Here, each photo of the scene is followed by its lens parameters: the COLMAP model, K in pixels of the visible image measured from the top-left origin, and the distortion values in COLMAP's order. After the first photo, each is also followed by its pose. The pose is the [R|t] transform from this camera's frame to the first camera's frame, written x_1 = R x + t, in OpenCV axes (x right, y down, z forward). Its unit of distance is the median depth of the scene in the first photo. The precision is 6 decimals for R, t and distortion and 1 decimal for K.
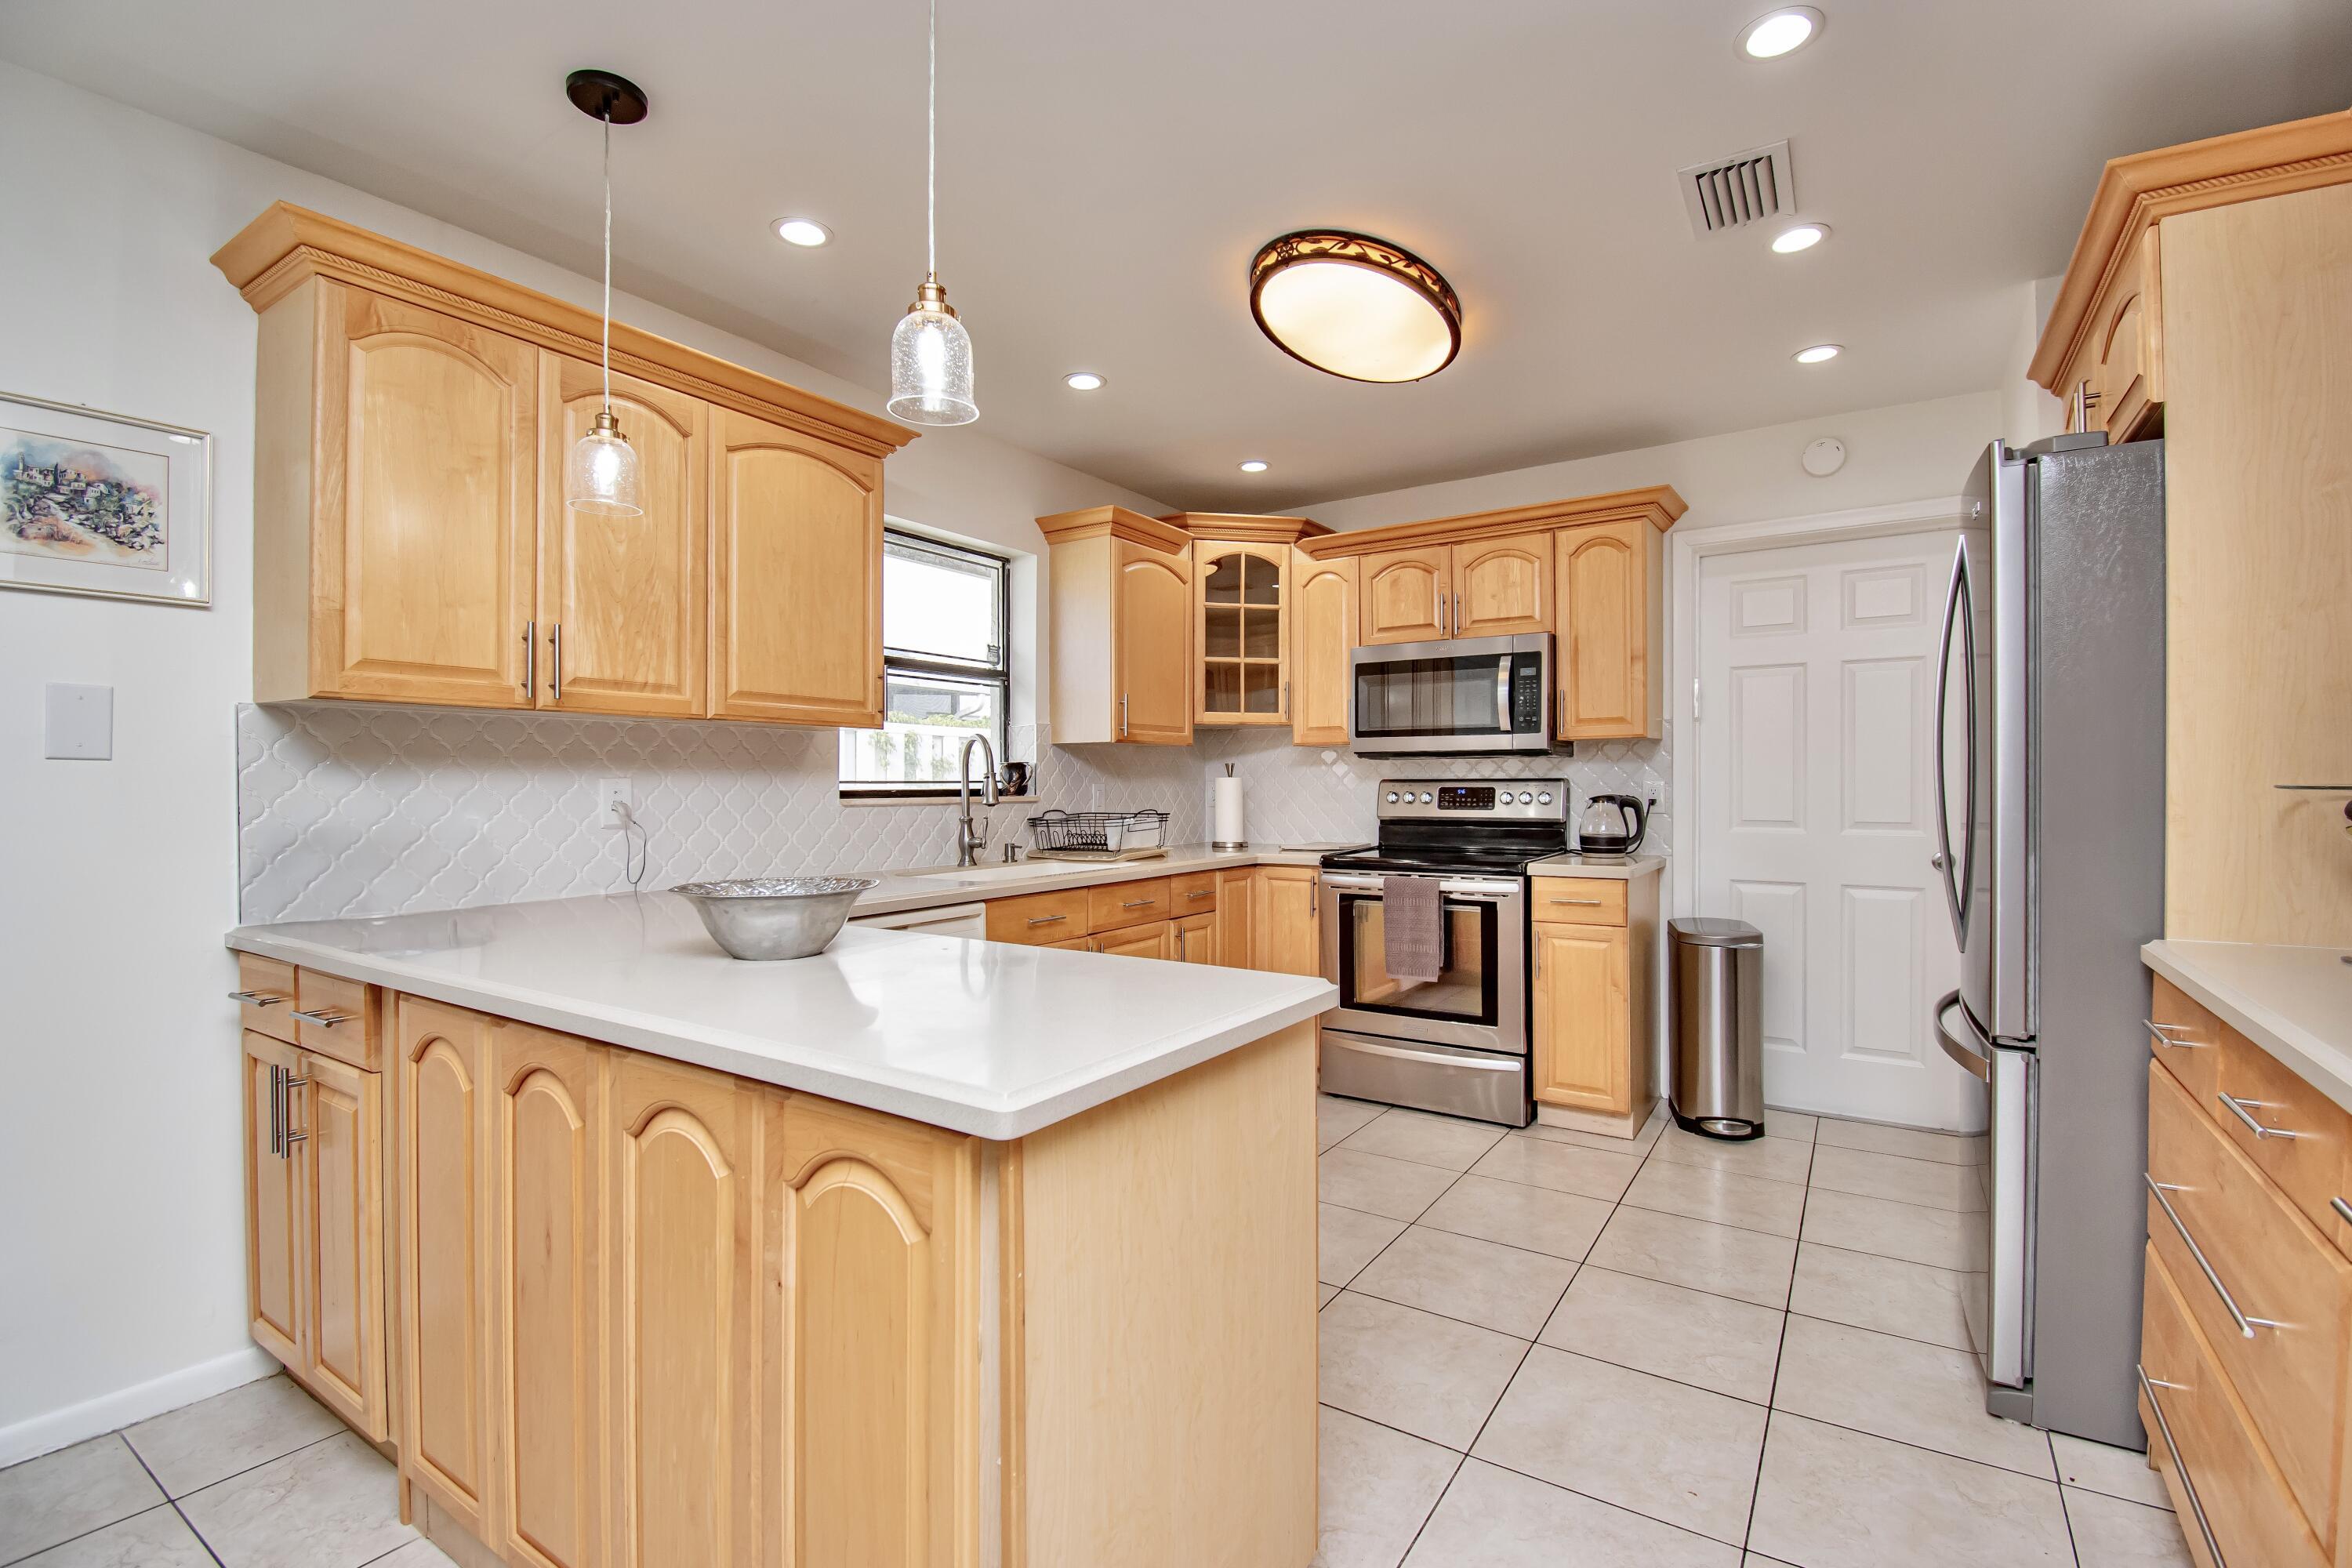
lens RADIAL K [[1043.2, 0, 1202.7], [0, 1043.2, 788.6], [0, 0, 1]] dist [0.012989, -0.021488]
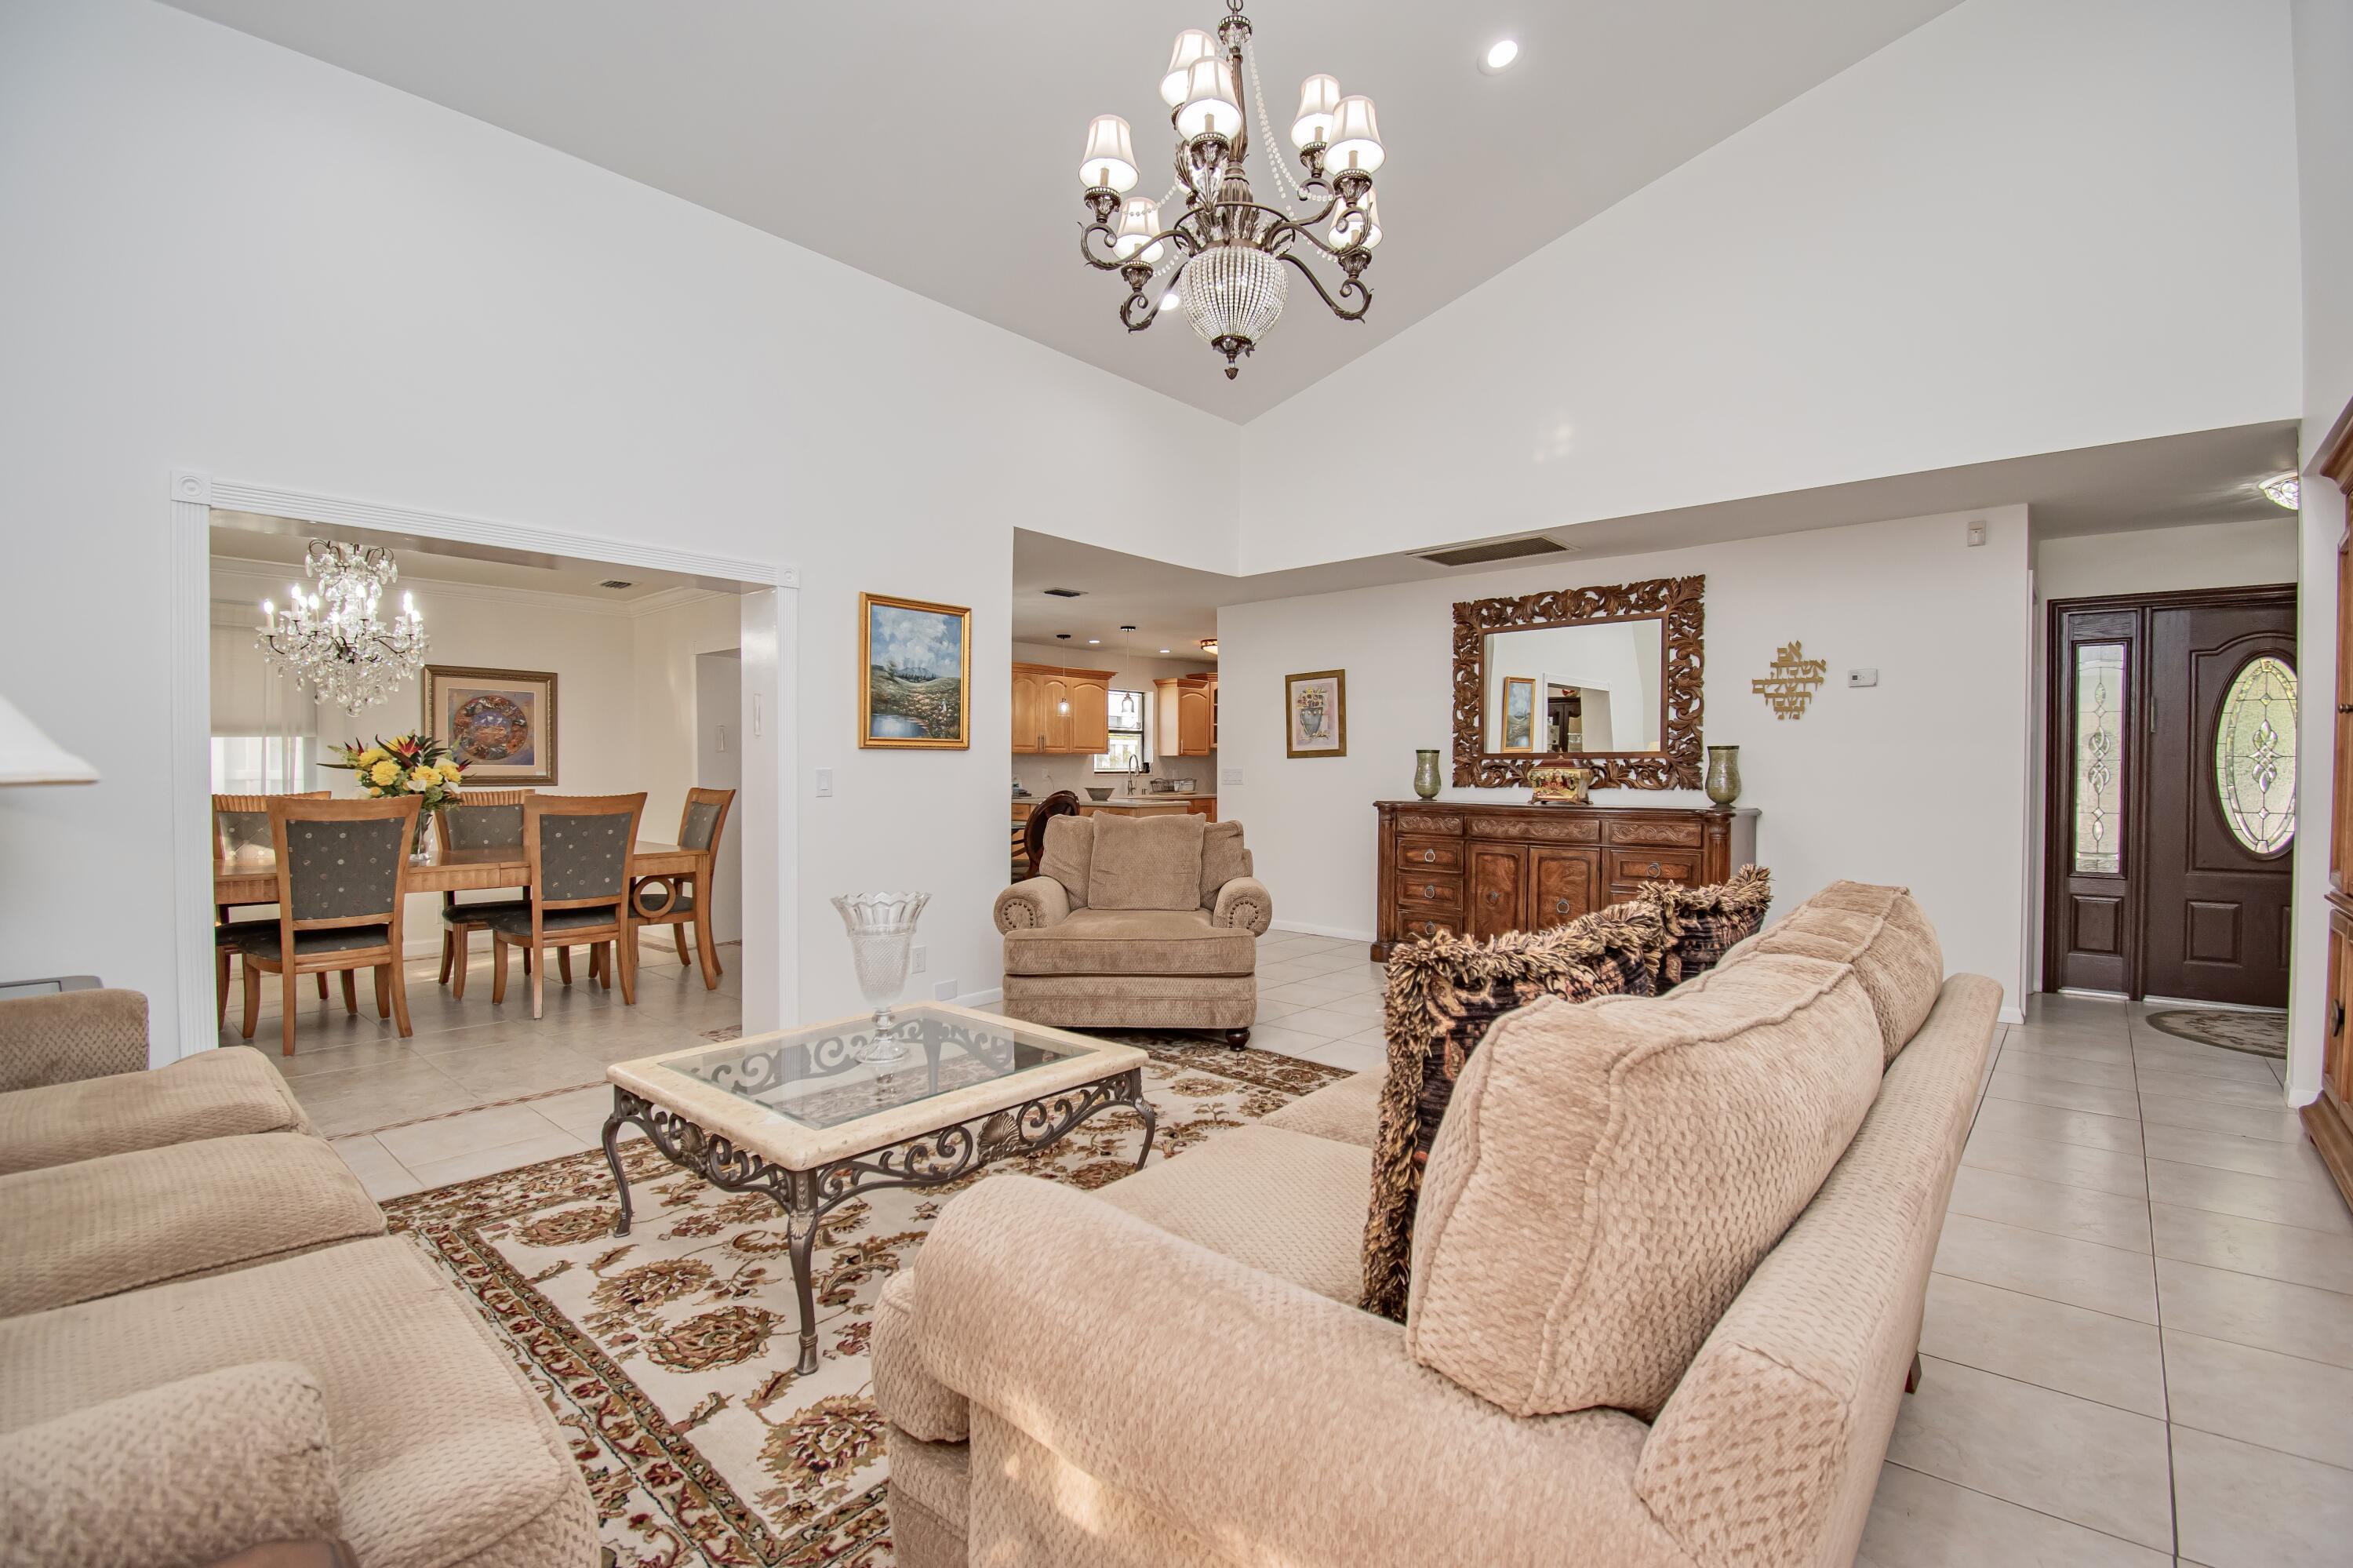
lens RADIAL K [[1043.7, 0, 1203.2], [0, 1043.7, 788.6], [0, 0, 1]] dist [0.012989, -0.021488]
pose [[0.990331, 0.004841, -0.138637, 0.665617], [-0.002545, 0.999857, 0.016731, 0.002437], [0.138698, -0.016216, 0.990202, -3.225051]]
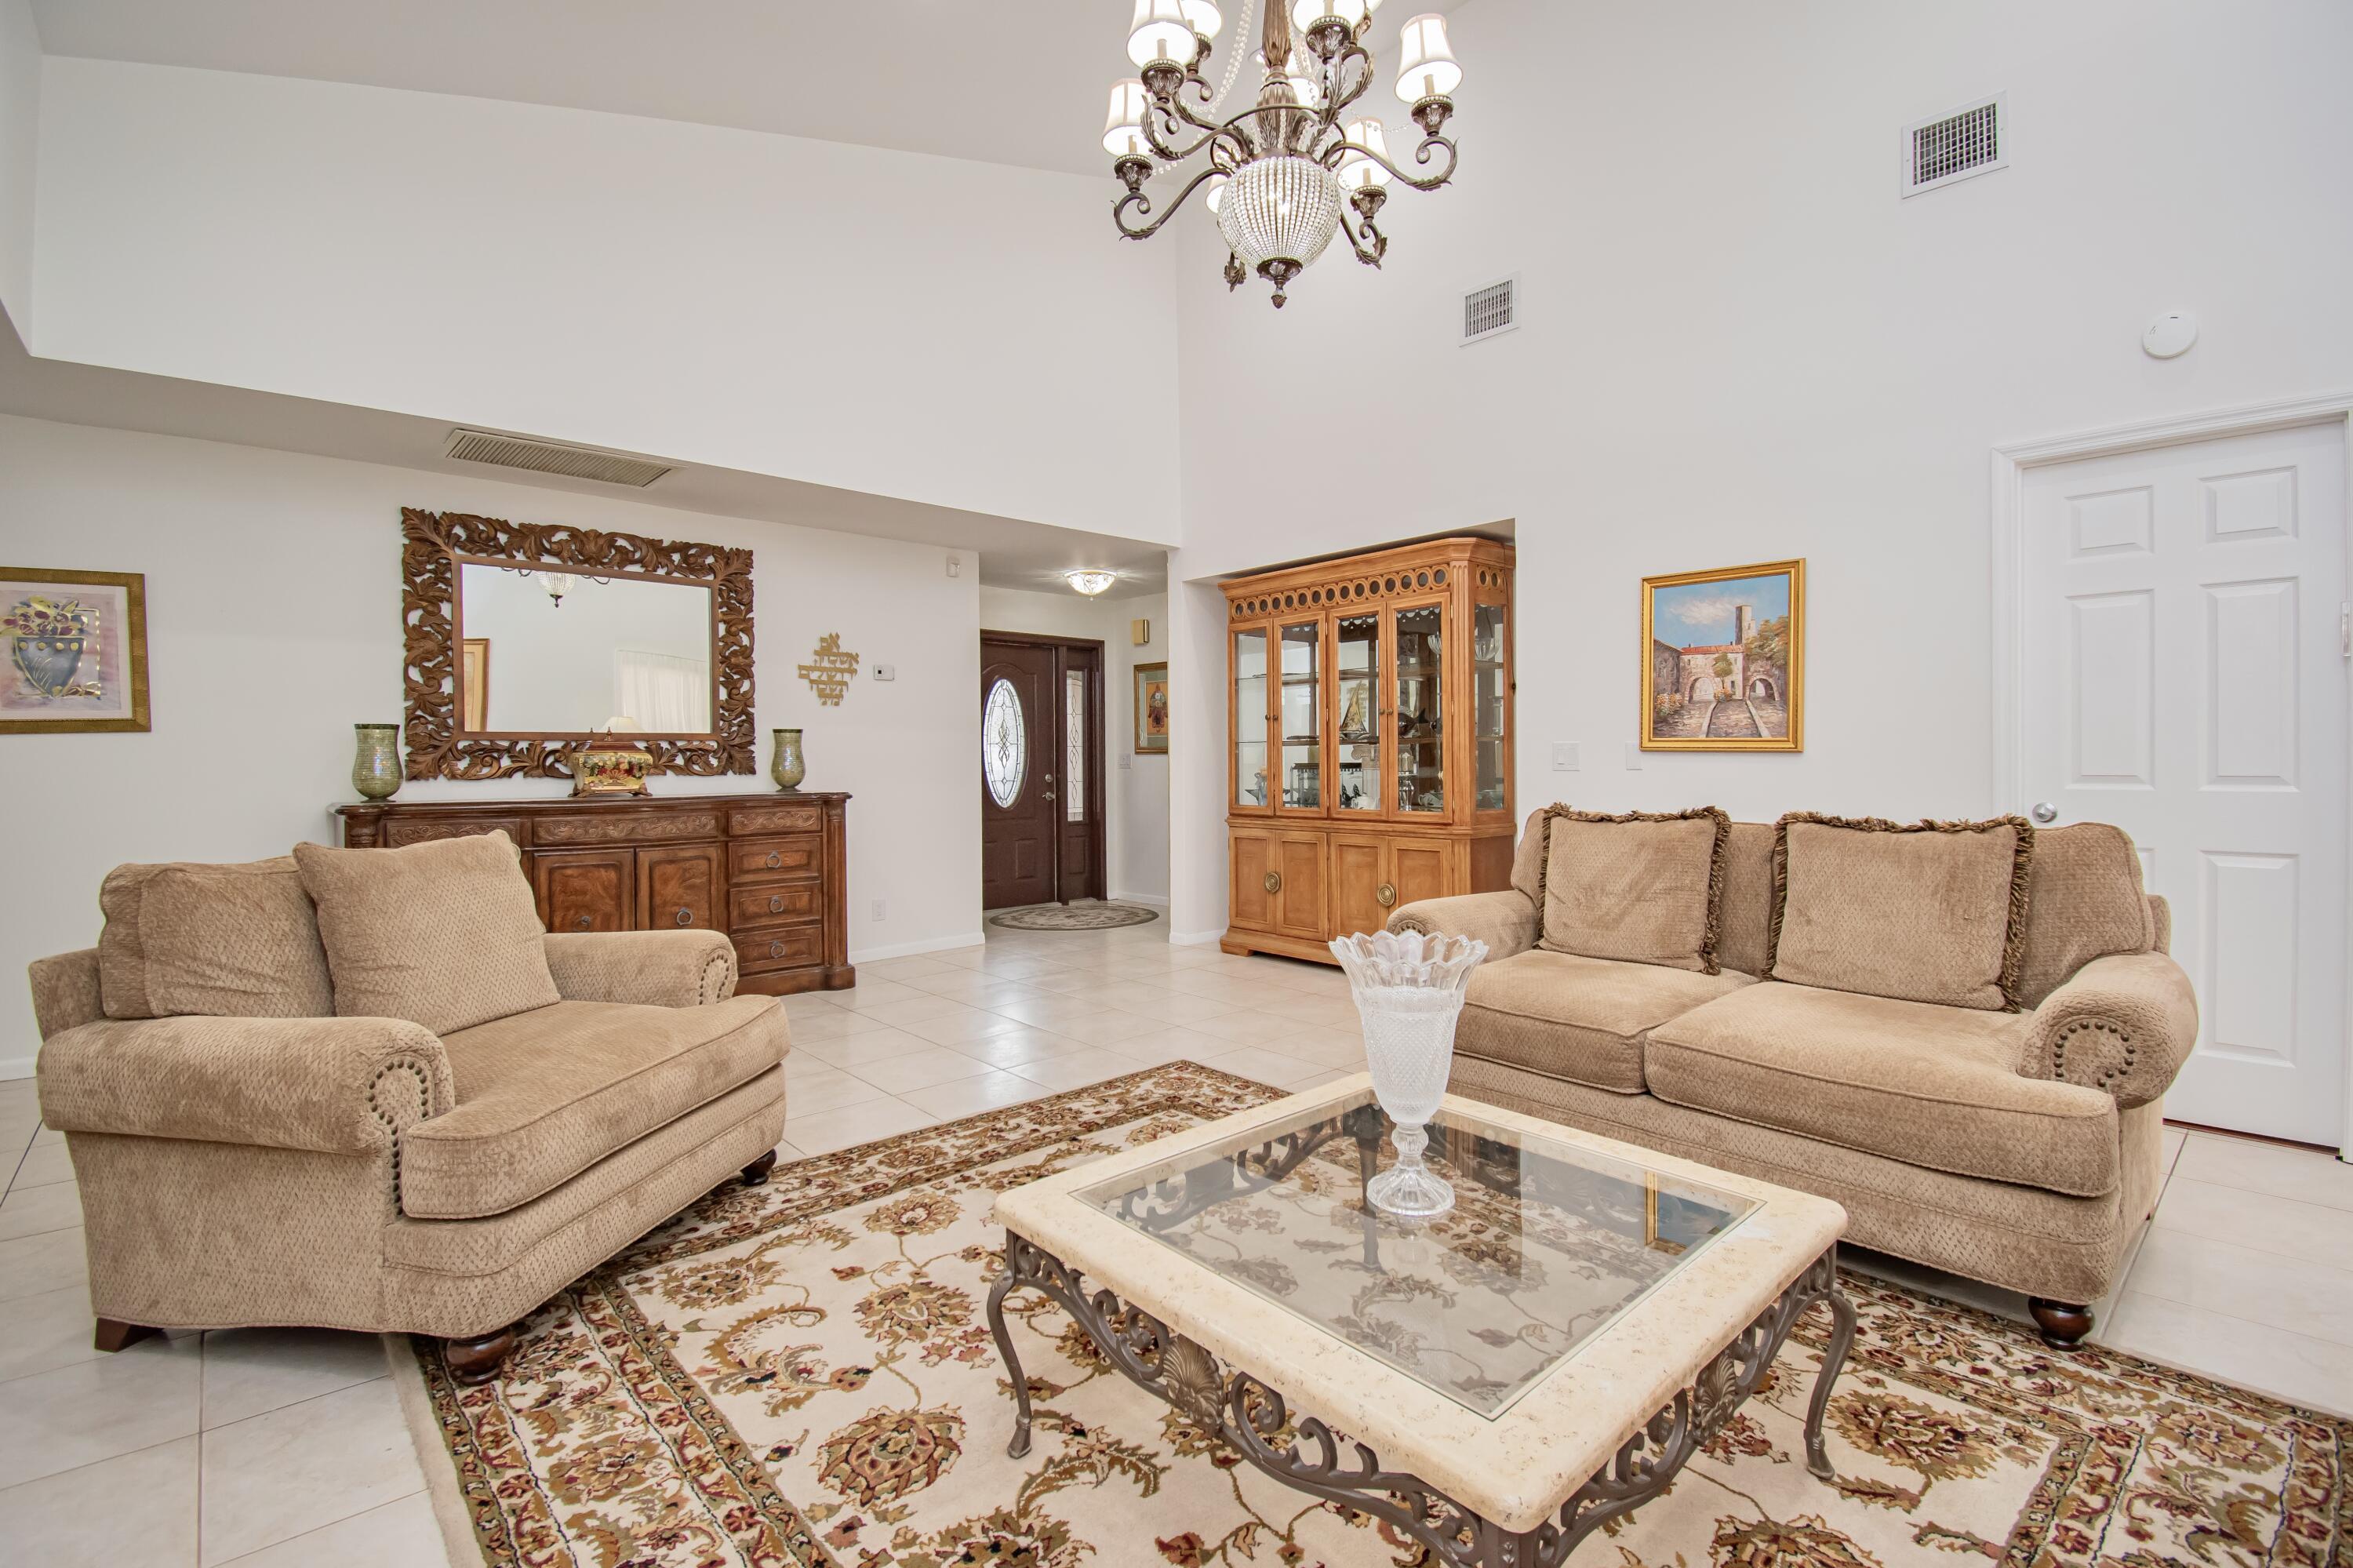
lens RADIAL K [[1055.7, 0, 1194.6], [0, 1055.7, 773.4], [0, 0, 1]] dist [0.013615, -0.020493]
pose [[0.254165, -0.017704, 0.966999, -0.572204], [0.007674, 0.999838, 0.016288, 0.009661], [-0.967130, 0.003281, 0.254260, -2.191518]]
